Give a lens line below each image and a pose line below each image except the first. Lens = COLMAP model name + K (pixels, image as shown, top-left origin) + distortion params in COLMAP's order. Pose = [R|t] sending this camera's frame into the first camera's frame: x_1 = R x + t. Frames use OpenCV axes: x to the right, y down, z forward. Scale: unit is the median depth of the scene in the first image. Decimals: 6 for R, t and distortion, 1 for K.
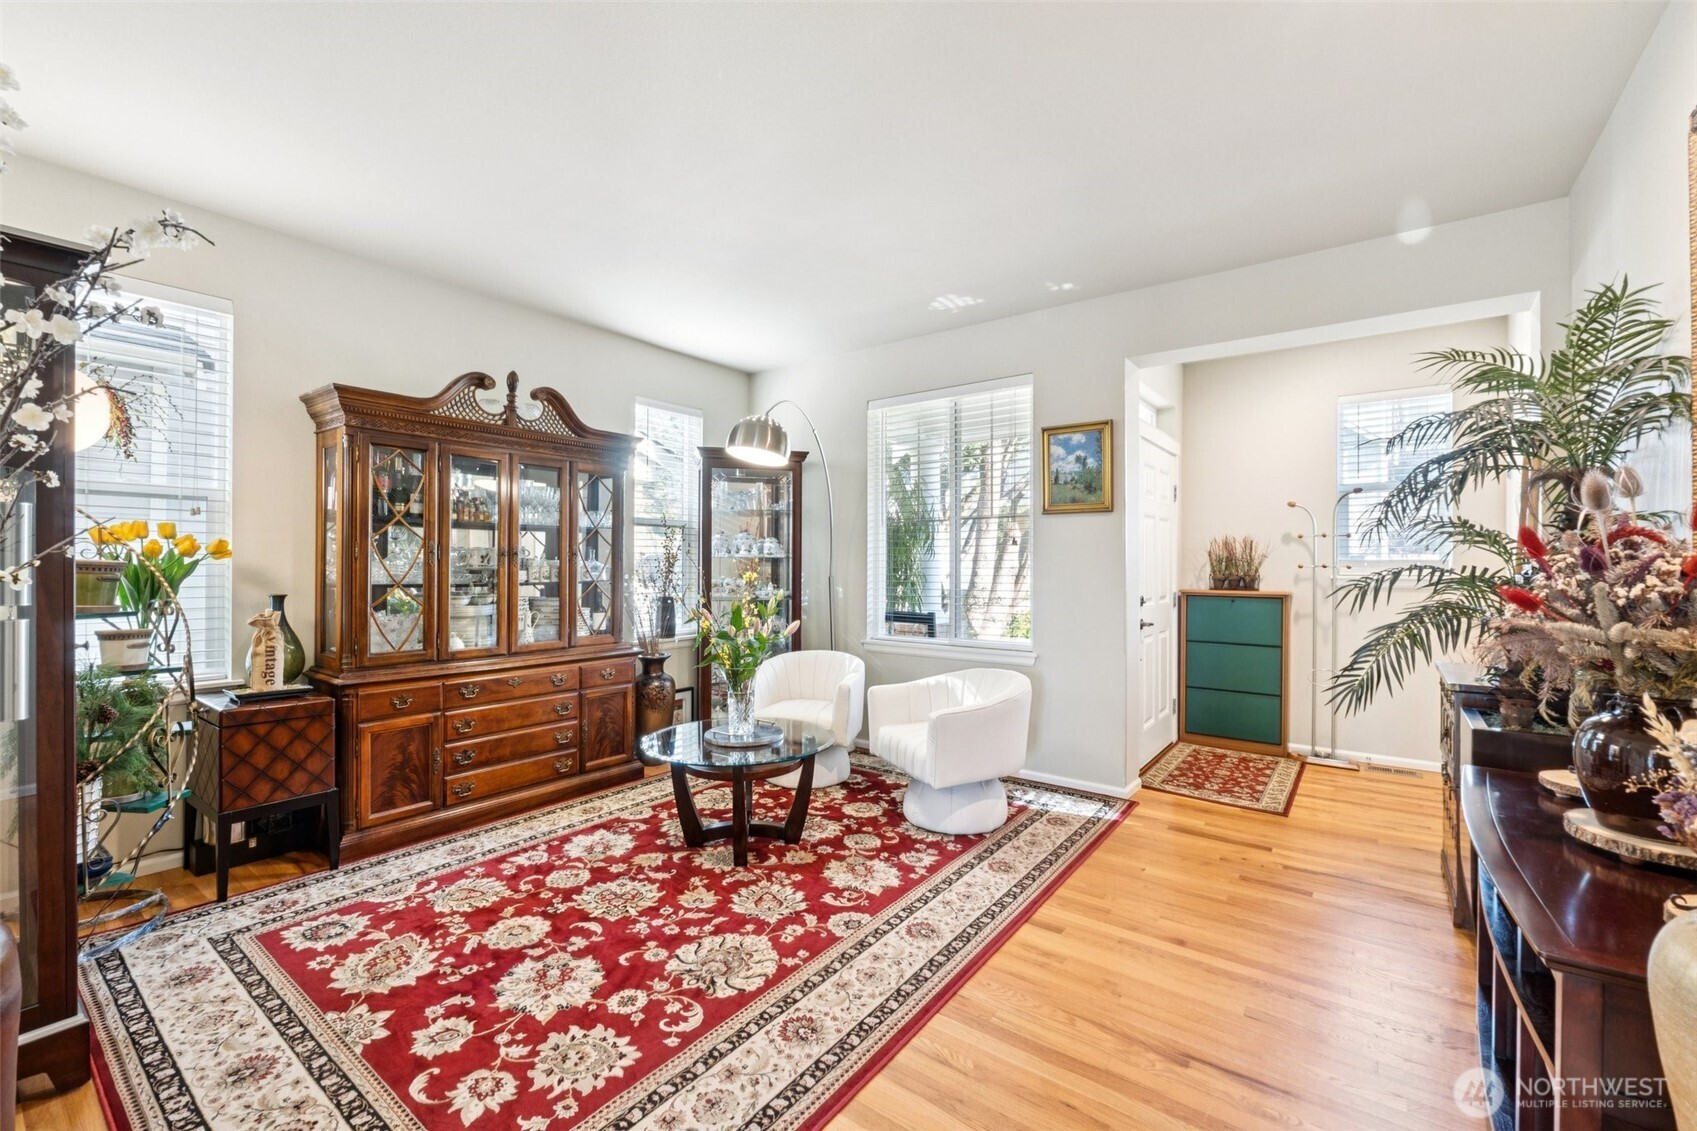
lens RADIAL K [[706.8, 0, 850.7], [0, 706.8, 563.1], [0, 0, 1]] dist [-0.004494, -0.000574]
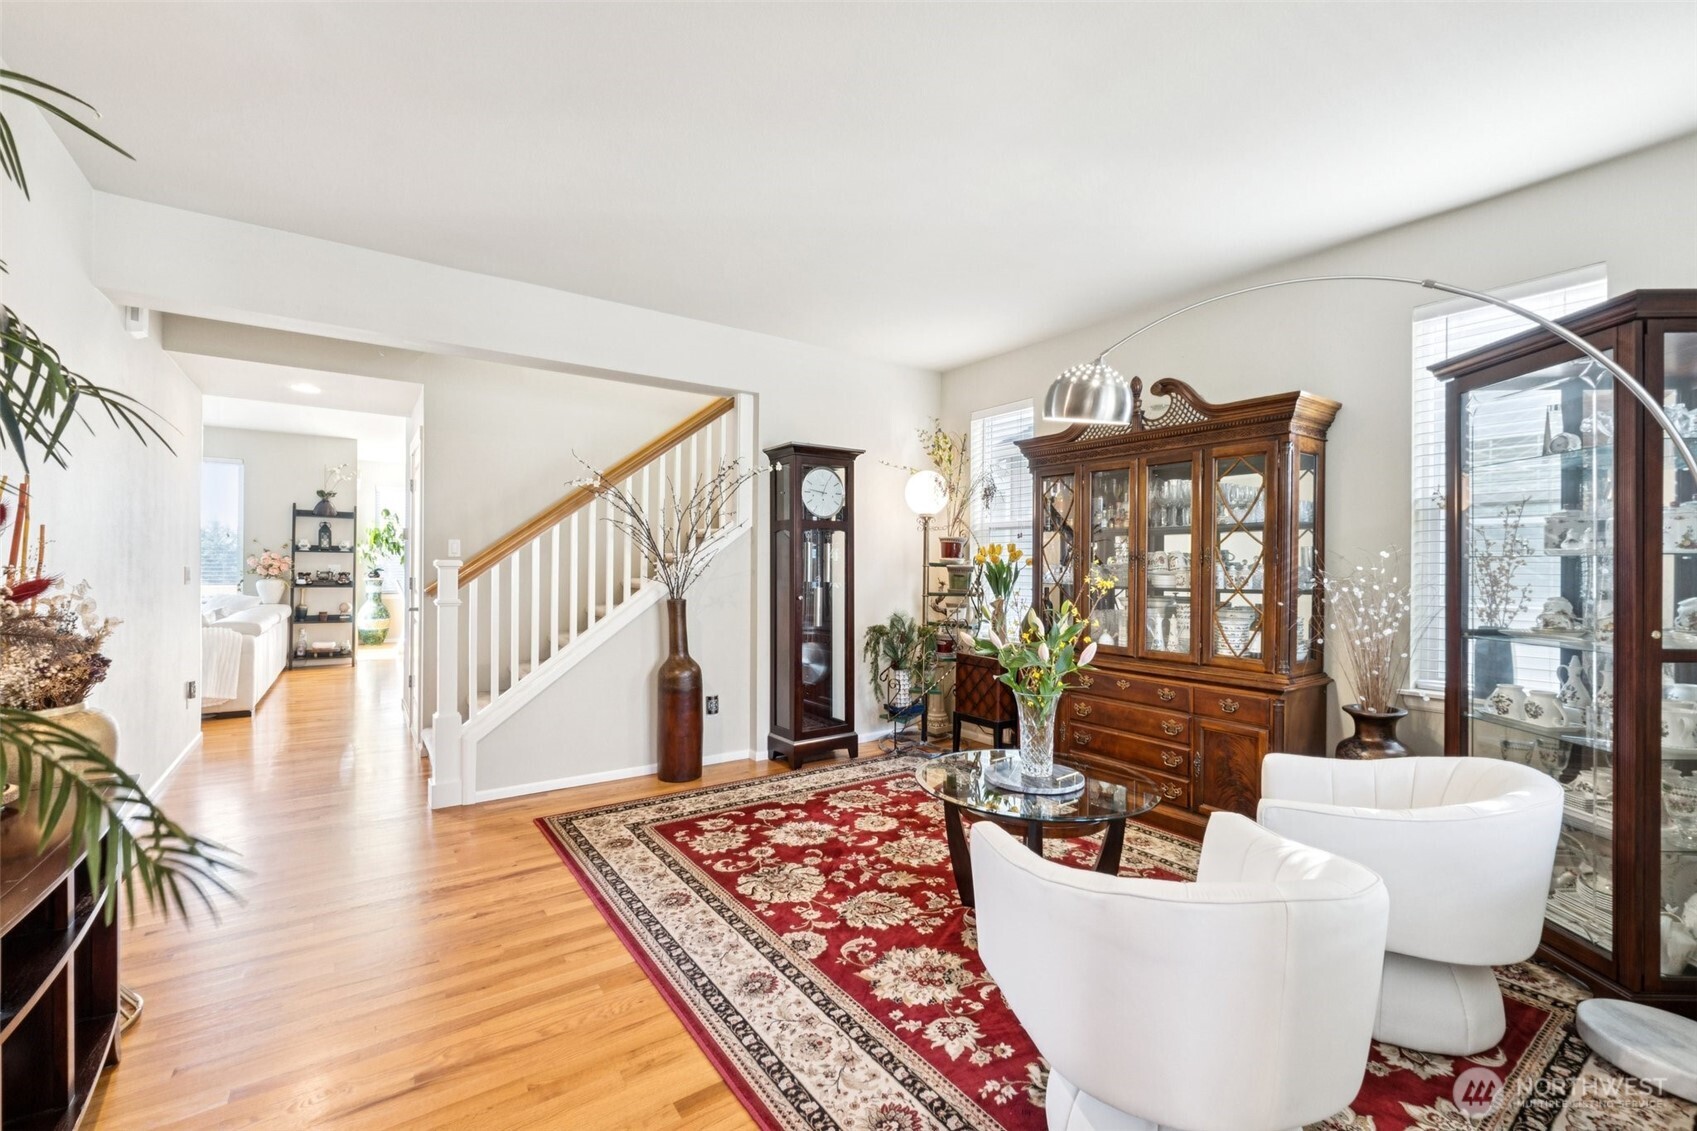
lens RADIAL K [[706.8, 0, 850.4], [0, 706.8, 570.1], [0, 0, 1]] dist [-0.004494, -0.000574]
pose [[-0.307485, -0.003522, -0.951546, 0.976386], [-0.008970, 0.999959, -0.000803, 0.013263], [0.951511, 0.008289, -0.307504, 1.496653]]
